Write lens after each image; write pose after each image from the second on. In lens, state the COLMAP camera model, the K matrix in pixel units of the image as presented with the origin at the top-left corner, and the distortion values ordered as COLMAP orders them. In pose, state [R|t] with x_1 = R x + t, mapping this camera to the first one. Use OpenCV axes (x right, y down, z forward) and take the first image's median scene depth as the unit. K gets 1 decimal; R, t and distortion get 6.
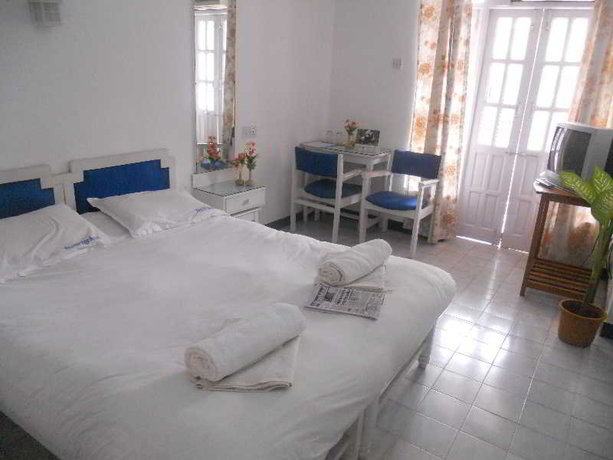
lens RADIAL K [[483.9, 0, 307.6], [0, 483.9, 248.4], [0, 0, 1]] dist [-0.013701, -0.000971]
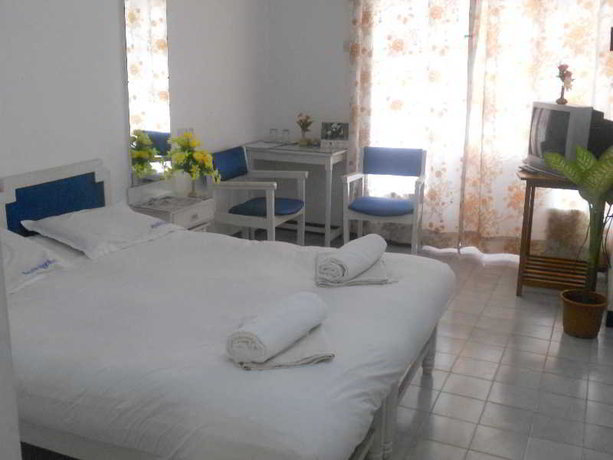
lens RADIAL K [[669.4, 0, 306.5], [0, 669.4, 230.0], [0, 0, 1]] dist [-0.002295, 0.003183]
pose [[0.987312, -0.080400, 0.136931, -0.127523], [0.092552, 0.992089, -0.084810, 0.058173], [-0.129029, 0.096407, 0.986943, -0.224181]]
